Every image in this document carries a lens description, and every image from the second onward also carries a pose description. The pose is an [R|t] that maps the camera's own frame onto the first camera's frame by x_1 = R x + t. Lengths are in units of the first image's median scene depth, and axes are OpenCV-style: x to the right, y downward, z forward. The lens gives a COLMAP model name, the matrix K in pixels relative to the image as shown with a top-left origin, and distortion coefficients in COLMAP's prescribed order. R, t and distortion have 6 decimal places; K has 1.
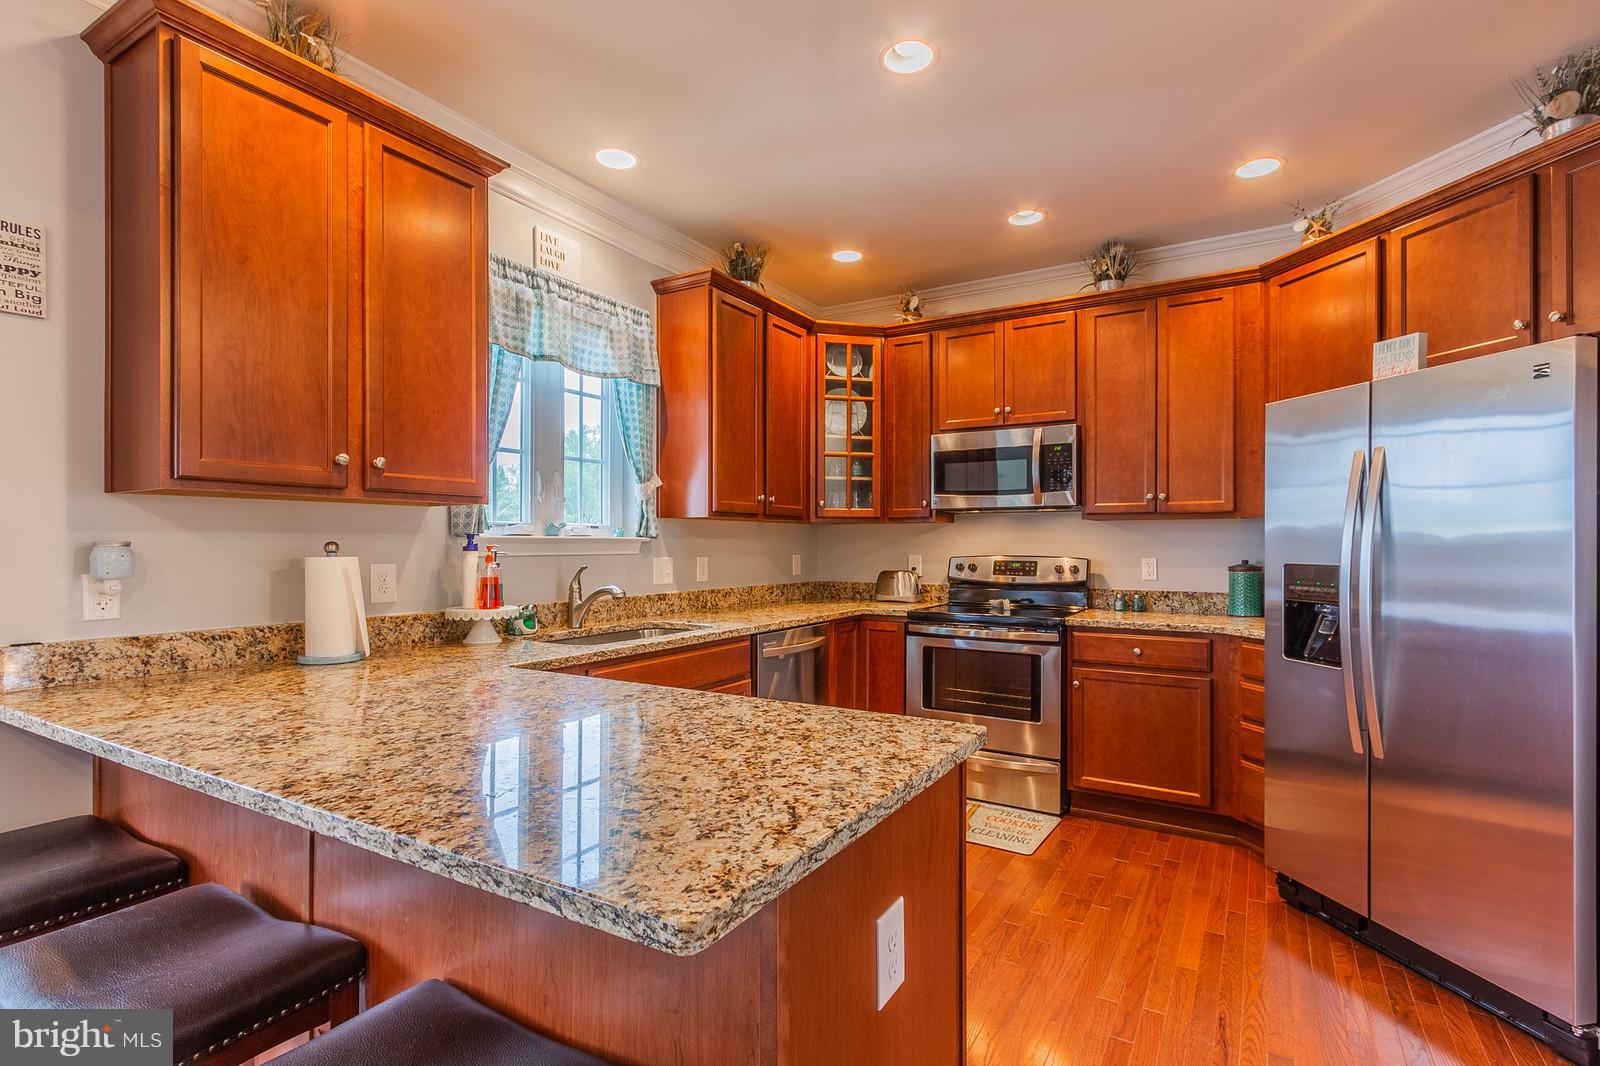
lens RADIAL K [[755.9, 0, 810.7], [0, 755.9, 578.0], [0, 0, 1]] dist [0.001948, -0.002265]
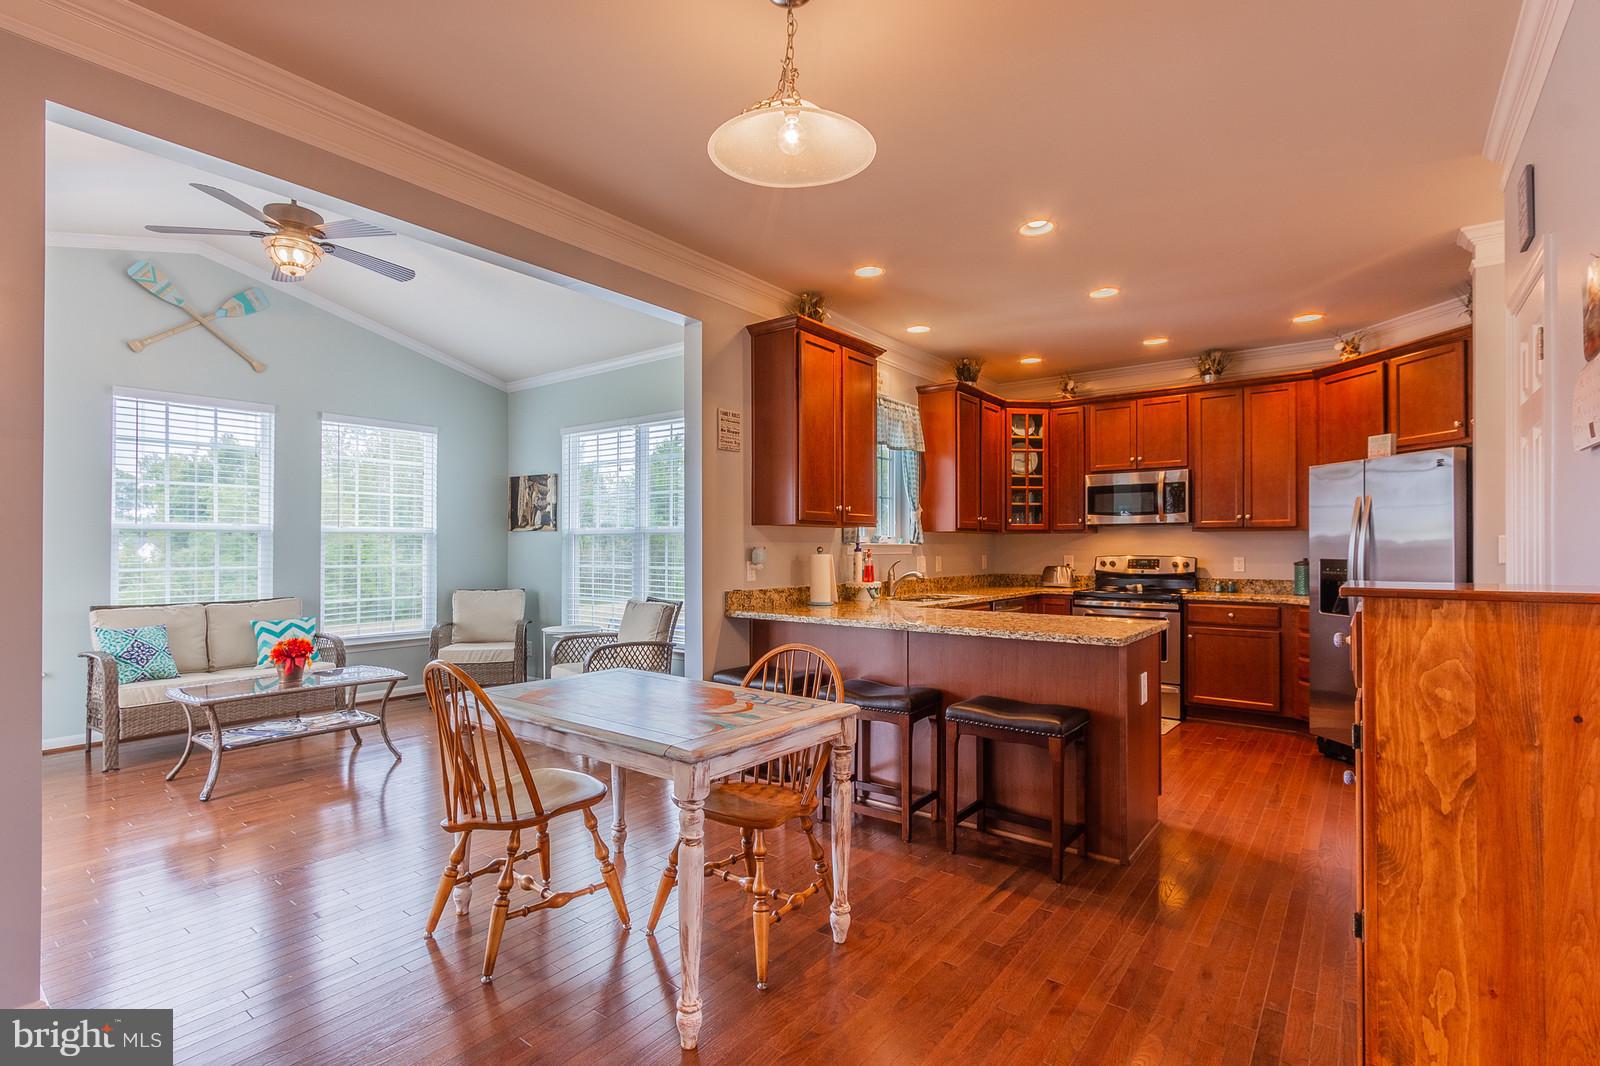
lens RADIAL K [[755.9, 0, 802.0], [0, 755.9, 571.2], [0, 0, 1]] dist [0.001948, -0.002265]
pose [[0.994485, 0.002523, -0.104852, -0.286740], [-0.004000, 0.999896, -0.013881, 0.029343], [0.104806, 0.014224, 0.994391, -0.649118]]
